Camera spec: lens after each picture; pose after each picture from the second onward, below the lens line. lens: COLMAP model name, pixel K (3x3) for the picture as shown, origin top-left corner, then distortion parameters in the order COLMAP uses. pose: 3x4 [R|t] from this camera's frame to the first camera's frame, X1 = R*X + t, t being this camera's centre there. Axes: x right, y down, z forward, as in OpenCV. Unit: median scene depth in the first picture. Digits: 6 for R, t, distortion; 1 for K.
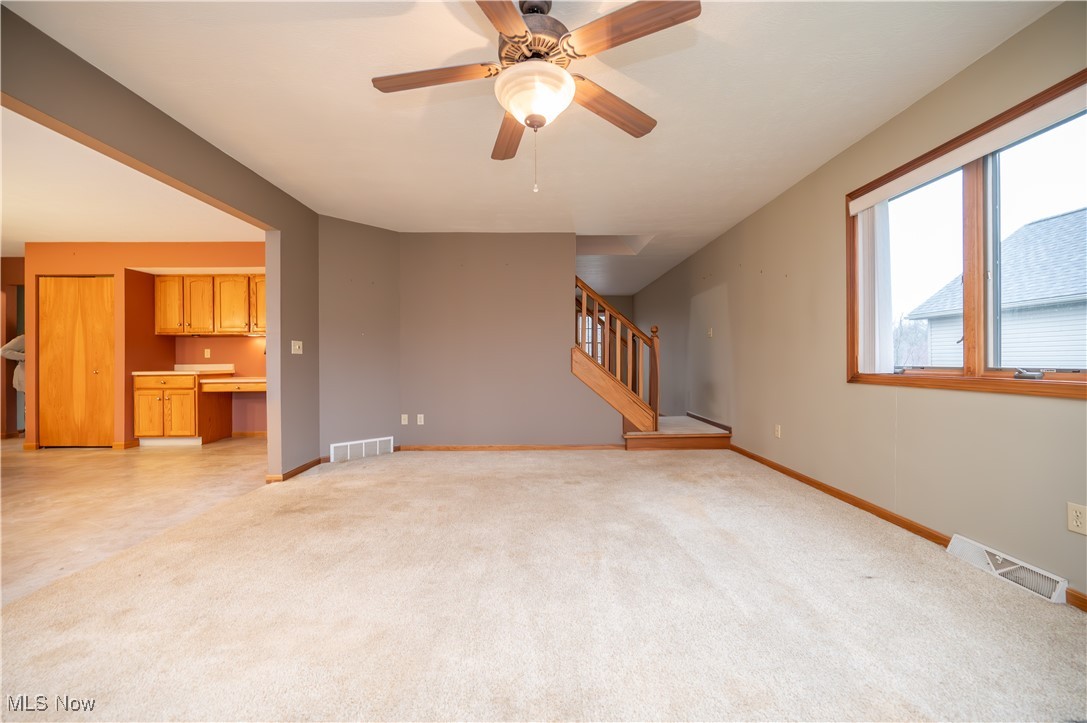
lens RADIAL K [[432.4, 0, 546.6], [0, 432.4, 359.2], [0, 0, 1]] dist [0.000154, 0.000001]
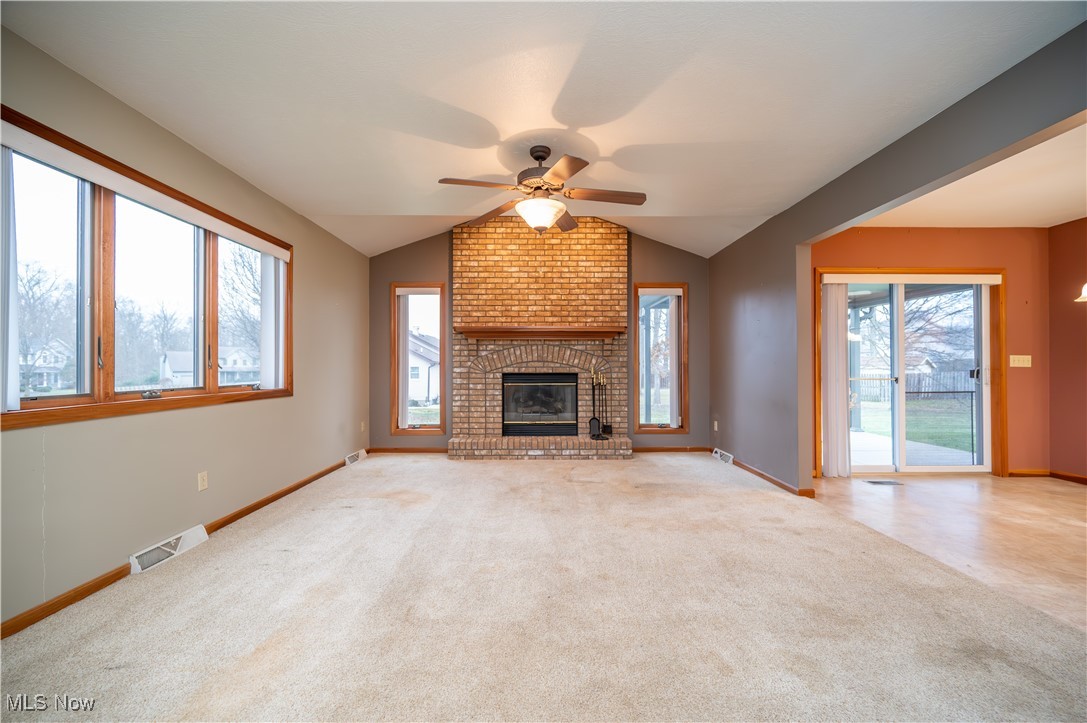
lens RADIAL K [[430.0, 0, 541.8], [0, 430.0, 362.2], [0, 0, 1]] dist [0.000170, 0.000174]
pose [[-0.999797, 0.007640, 0.018668, -0.018509], [0.007430, 0.999908, -0.011305, -0.014289], [-0.018753, -0.011164, -0.999762, 0.862792]]
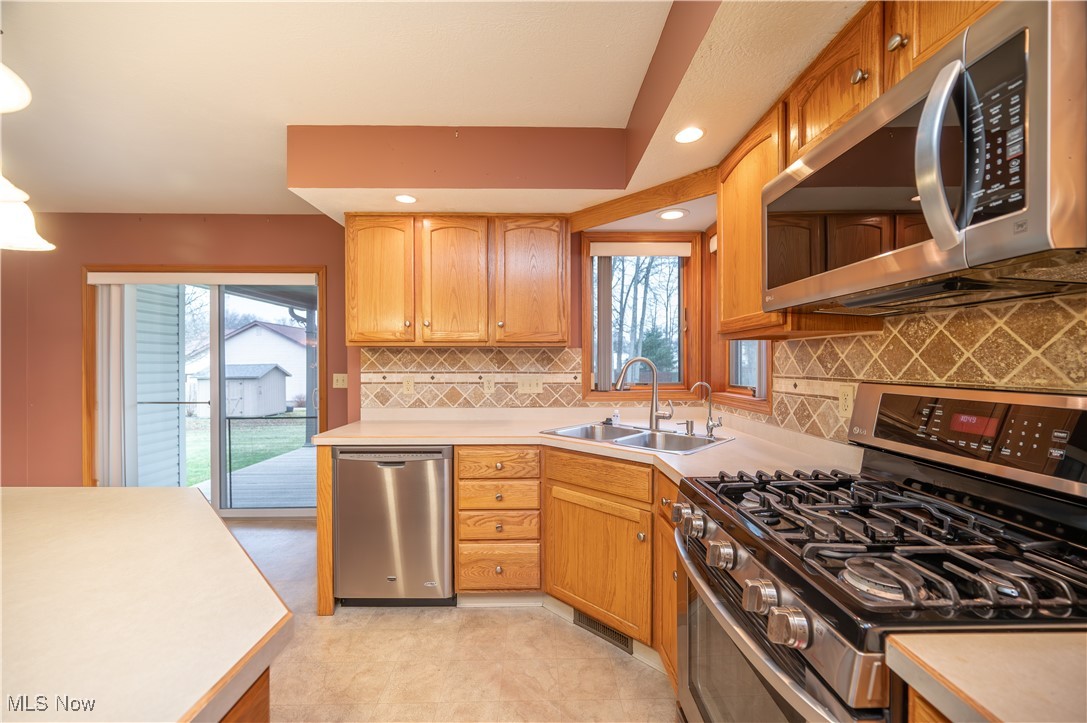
lens RADIAL K [[430.0, 0, 541.8], [0, 430.0, 362.2], [0, 0, 1]] dist [0.000170, 0.000174]
pose [[-0.999949, 0.010137, 0.000214, -1.217847], [0.010137, 0.999944, -0.003011, -0.041947], [-0.000244, -0.003009, -0.999995, 0.692658]]
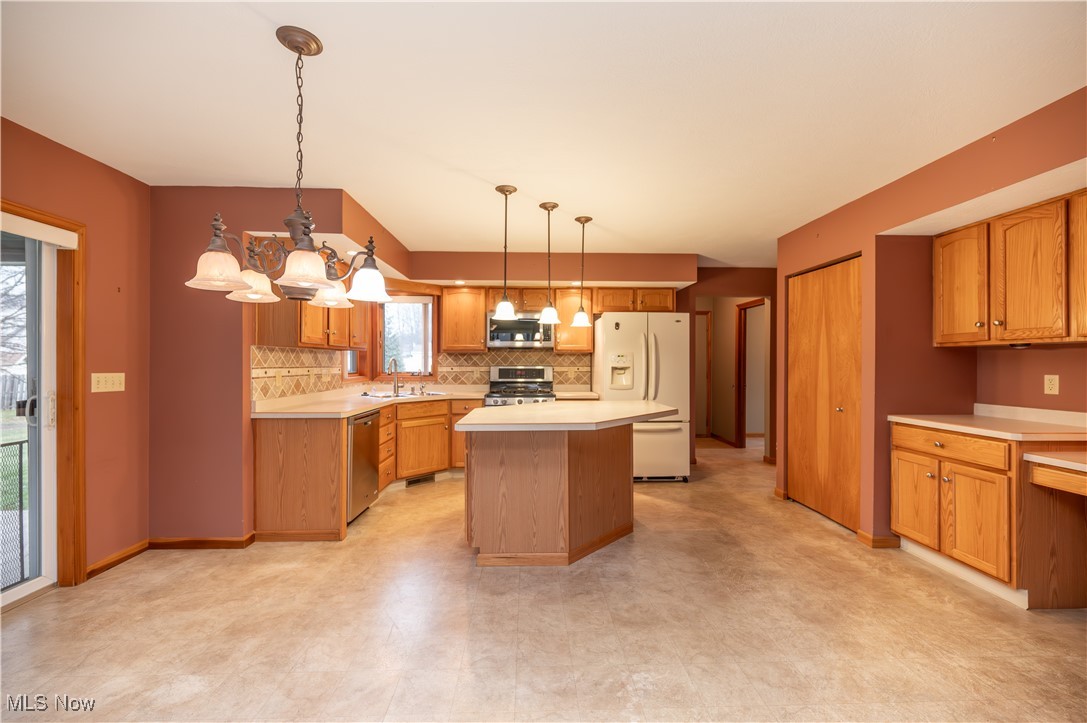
lens RADIAL K [[430.0, 0, 541.8], [0, 430.0, 362.2], [0, 0, 1]] dist [0.000170, 0.000174]
pose [[0.011698, 0.008373, -0.999897, -0.396788], [0.001425, 0.999964, 0.008390, -0.045553], [0.999931, -0.001523, 0.011686, 0.535747]]
